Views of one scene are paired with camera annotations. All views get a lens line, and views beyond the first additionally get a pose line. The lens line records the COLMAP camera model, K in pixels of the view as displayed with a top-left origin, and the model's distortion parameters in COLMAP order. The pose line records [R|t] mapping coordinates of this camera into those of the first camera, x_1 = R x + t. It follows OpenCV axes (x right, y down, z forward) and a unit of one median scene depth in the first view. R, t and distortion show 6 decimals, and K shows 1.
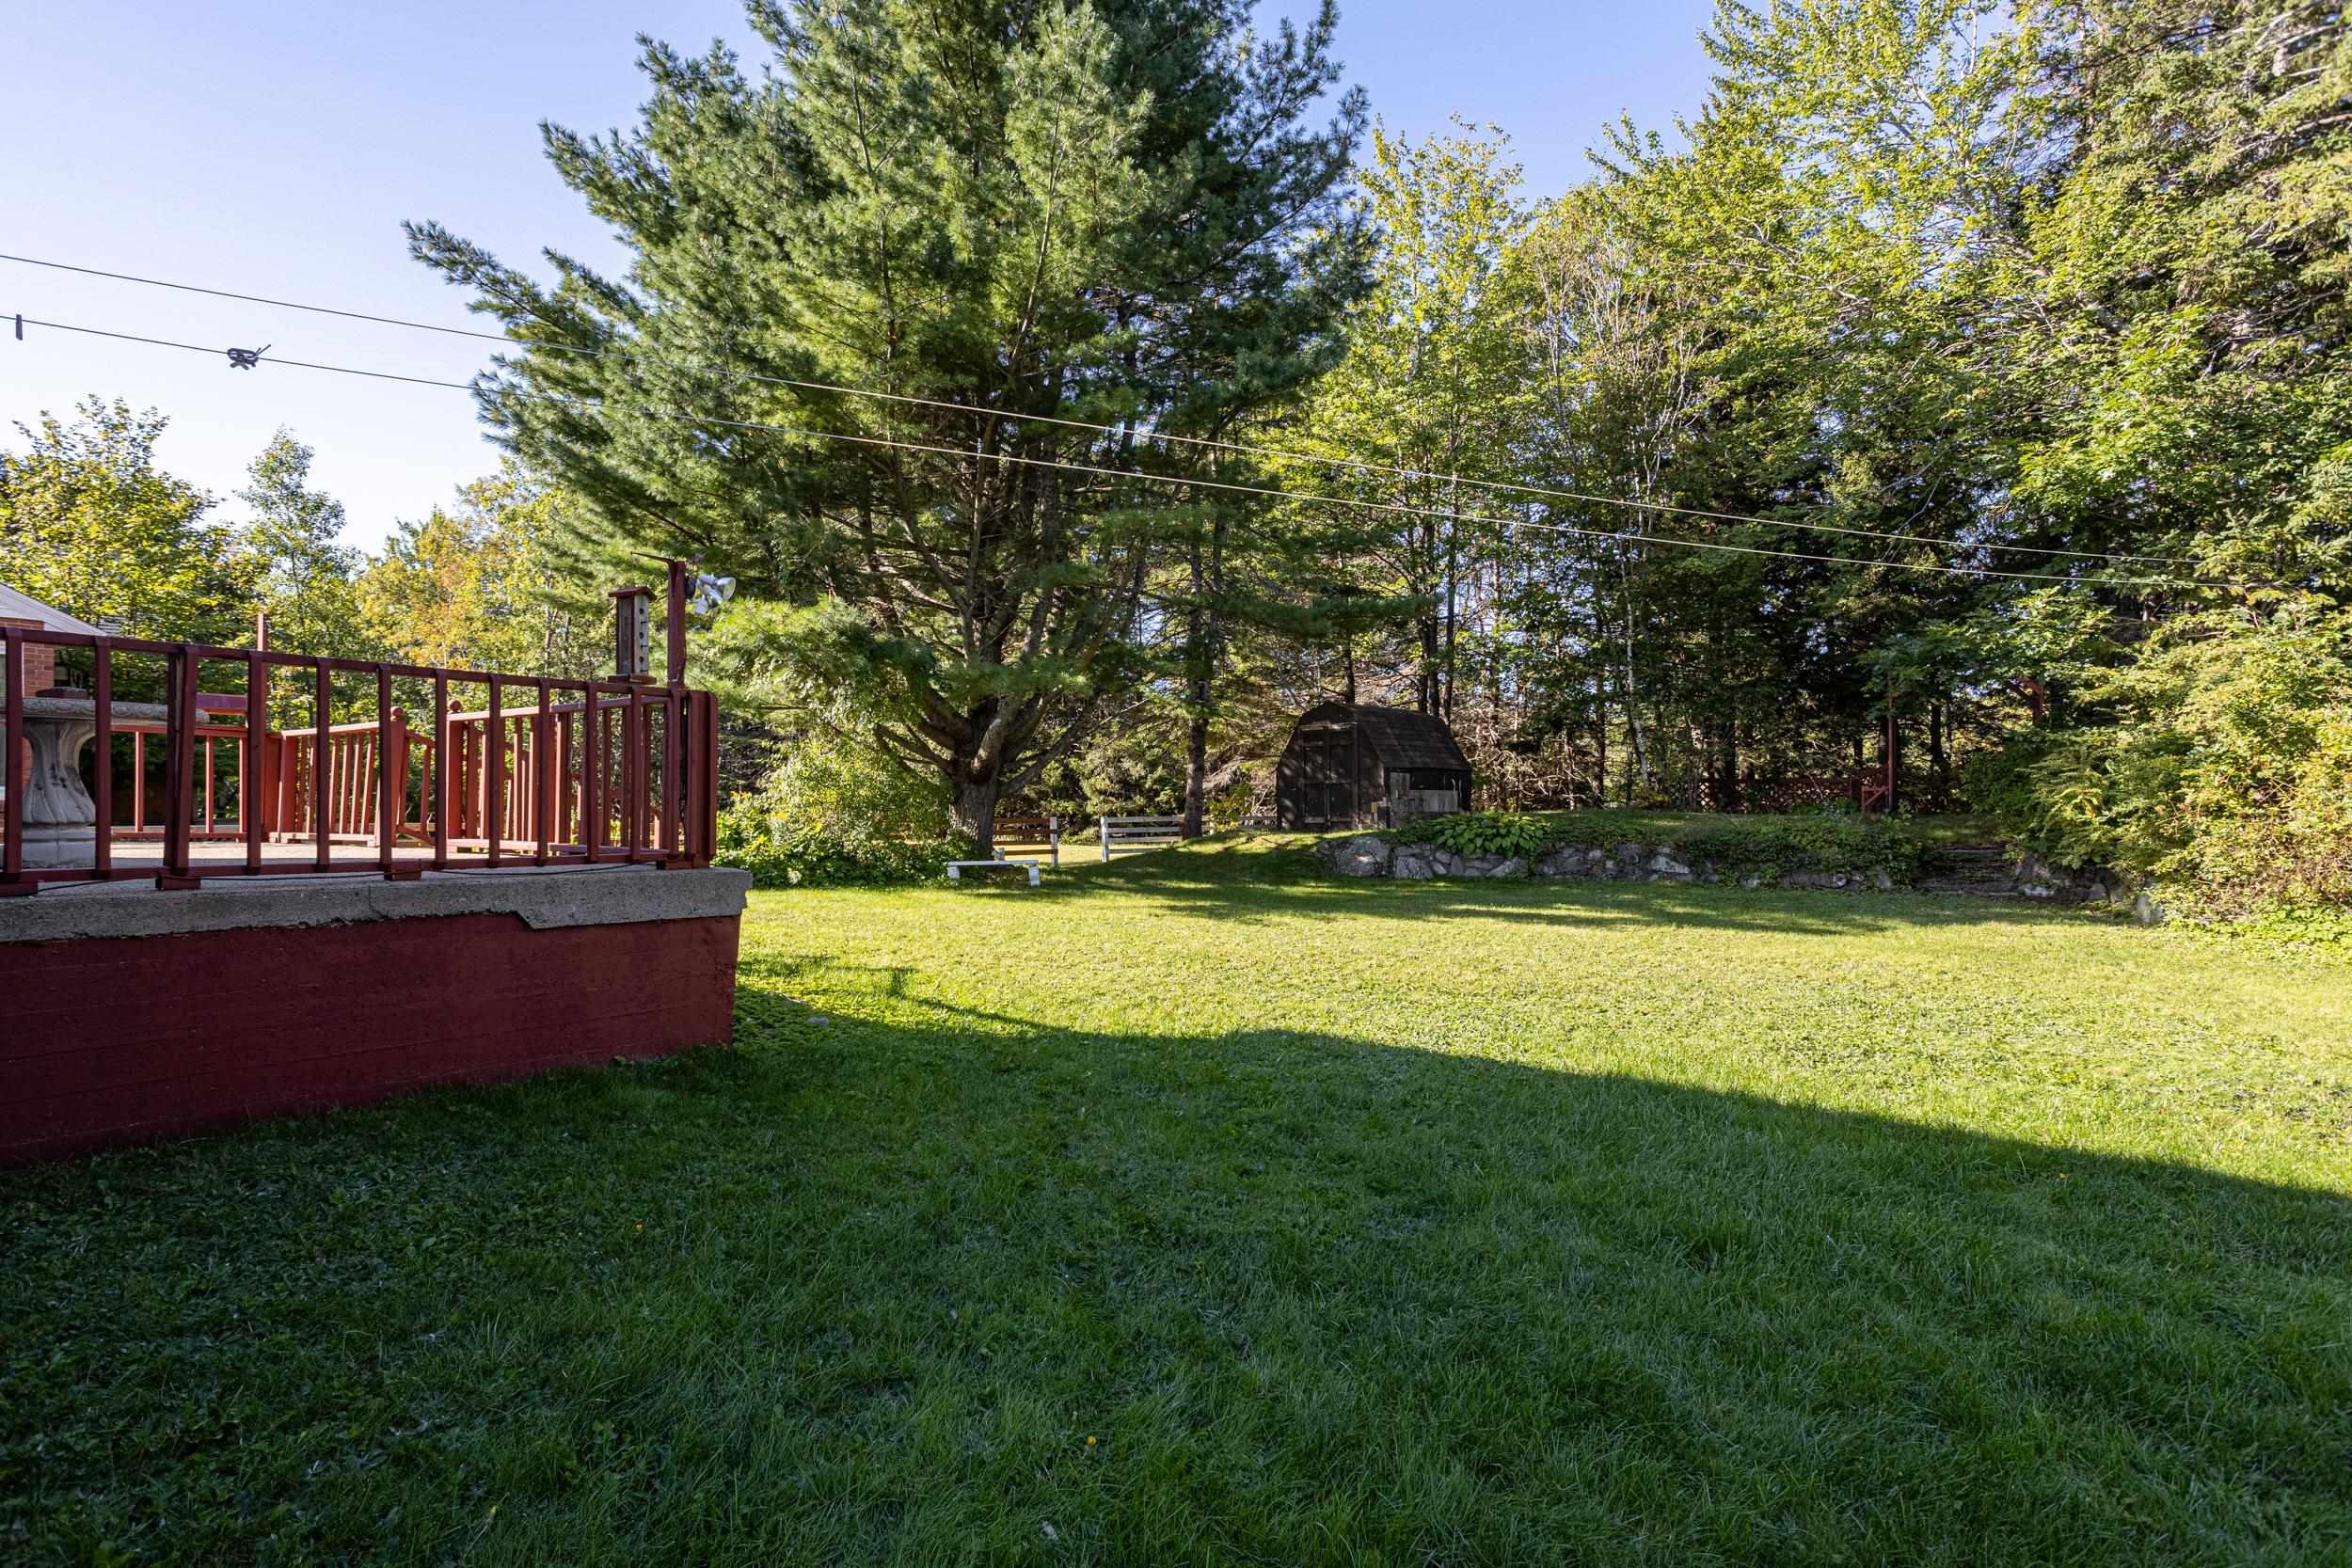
lens RADIAL K [[1155.9, 0, 1178.0], [0, 1155.9, 786.7], [0, 0, 1]] dist [-0.005905, 0.000116]
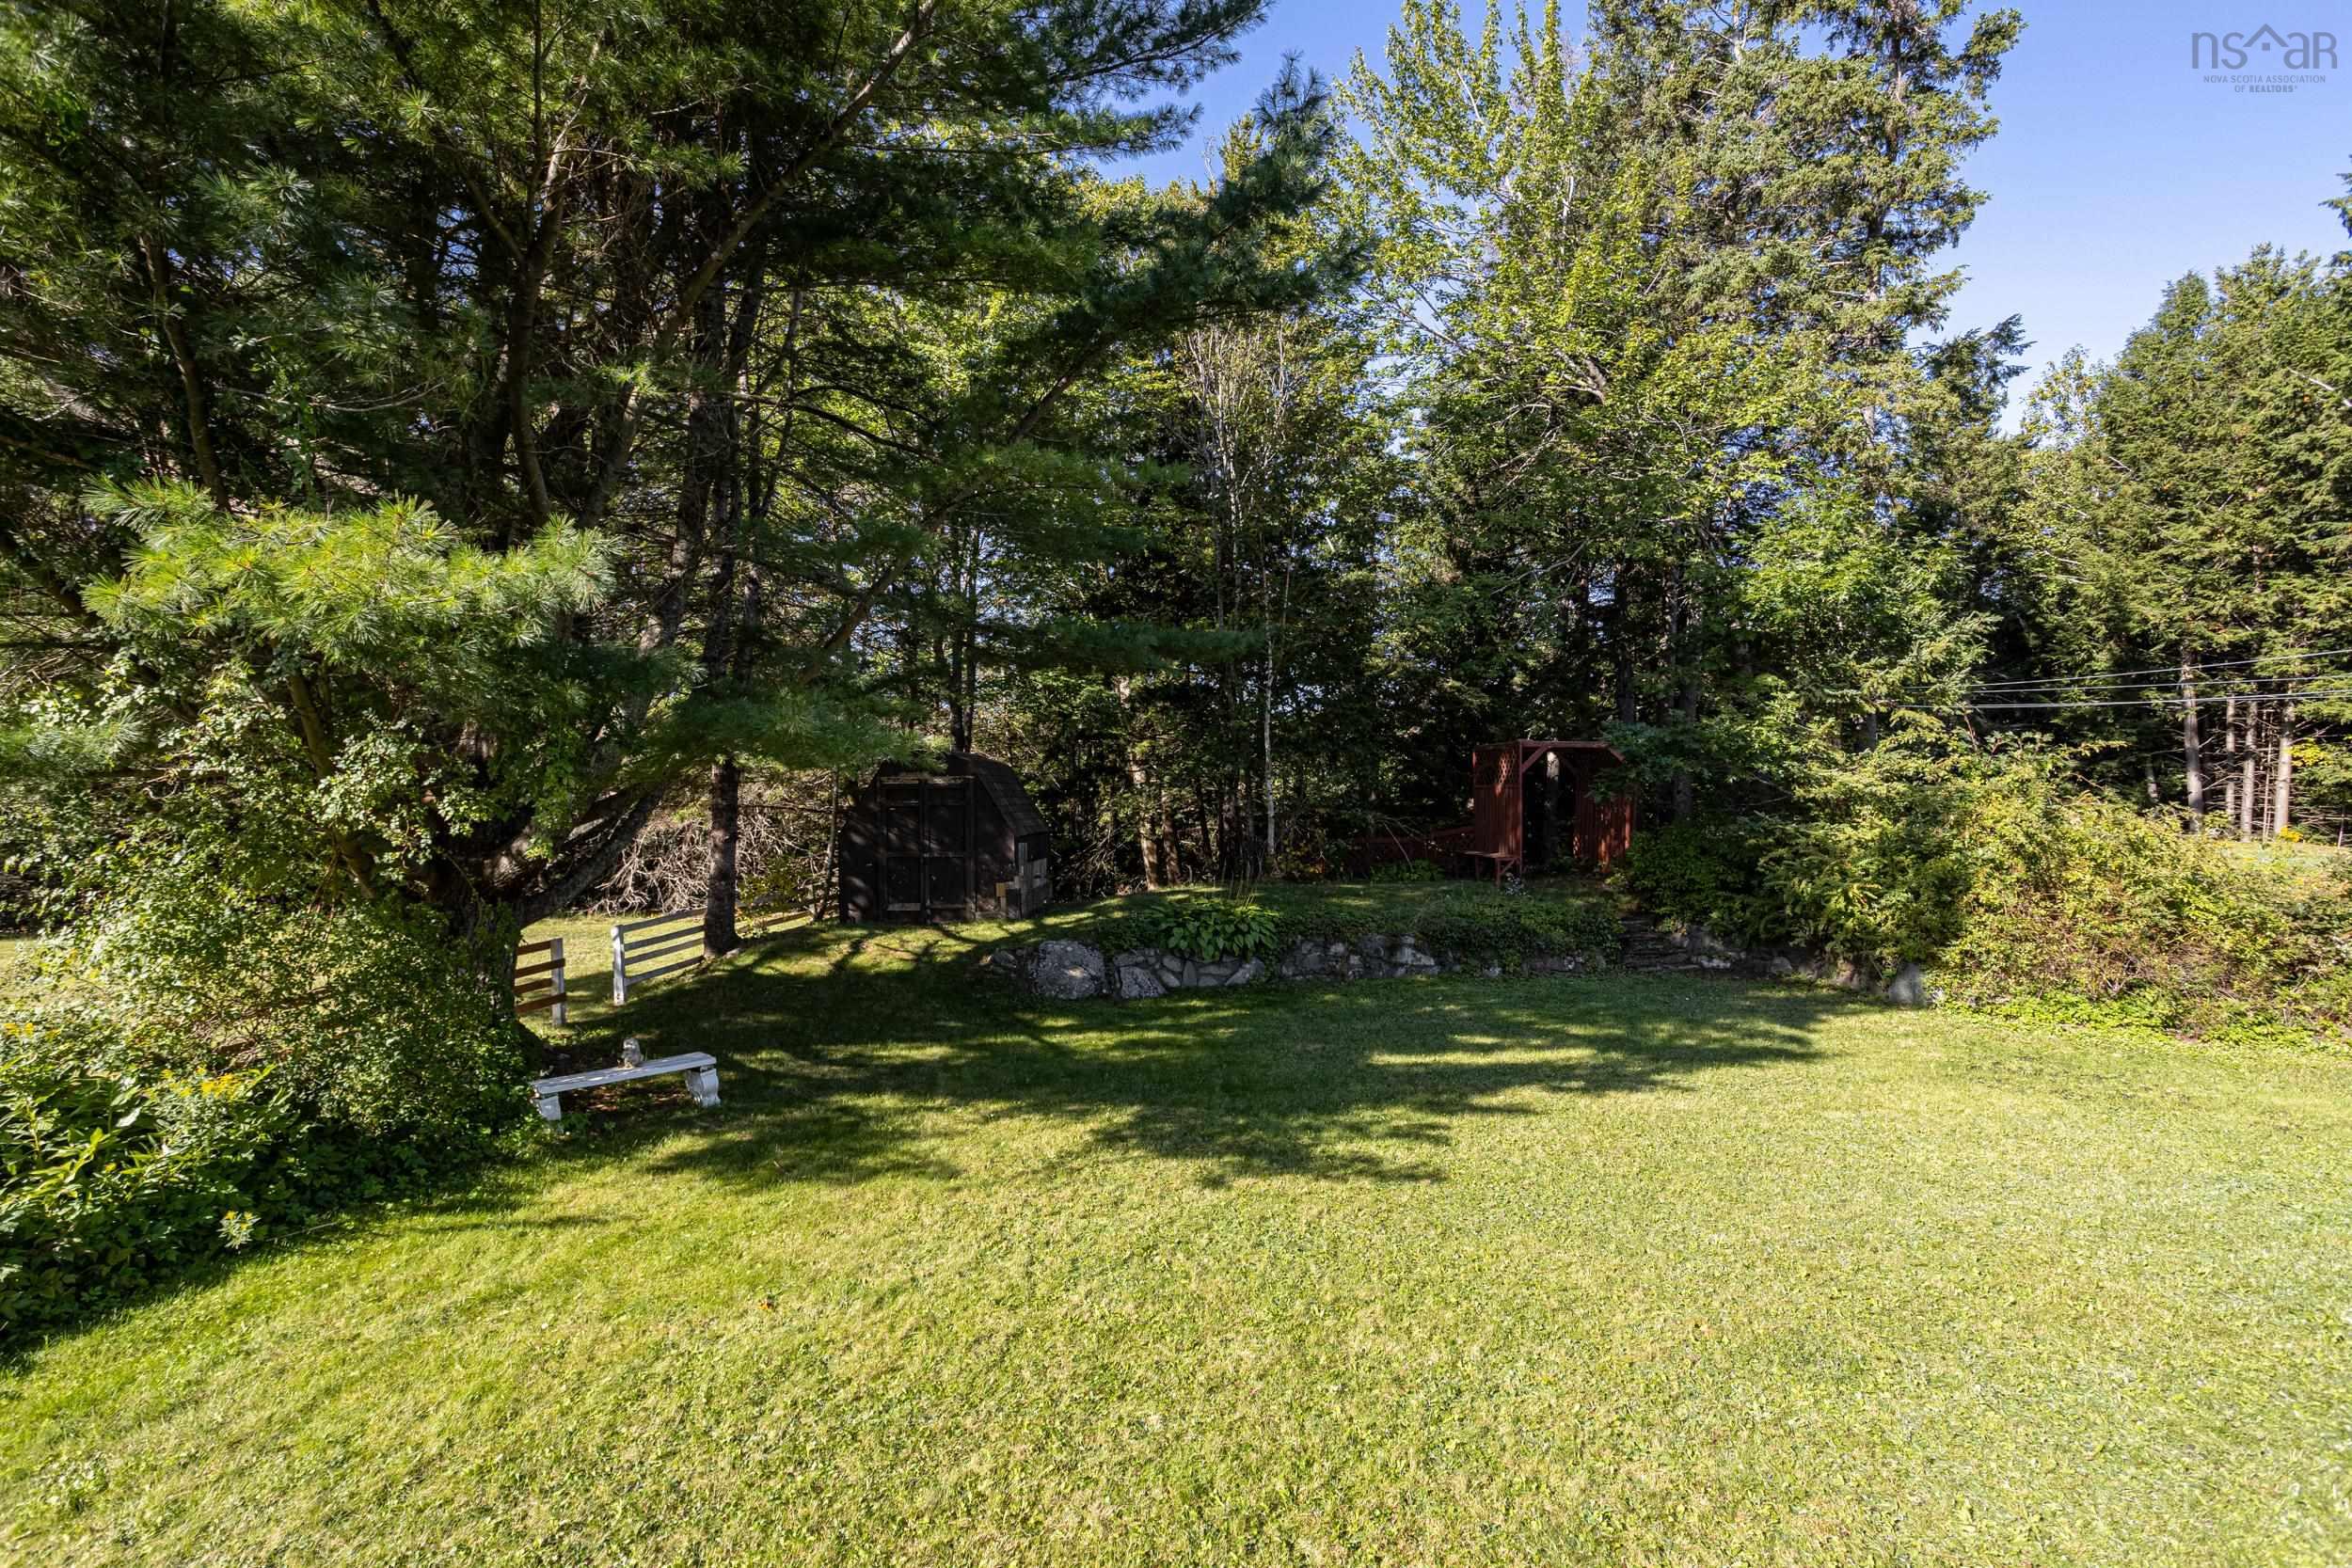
lens RADIAL K [[1155.9, 0, 1174.4], [0, 1155.9, 786.9], [0, 0, 1]] dist [-0.005905, 0.000116]
pose [[0.756535, 0.006696, 0.653919, -0.301333], [-0.006381, 0.999976, -0.002858, -0.059976], [-0.653922, -0.002011, 0.756559, 0.443029]]
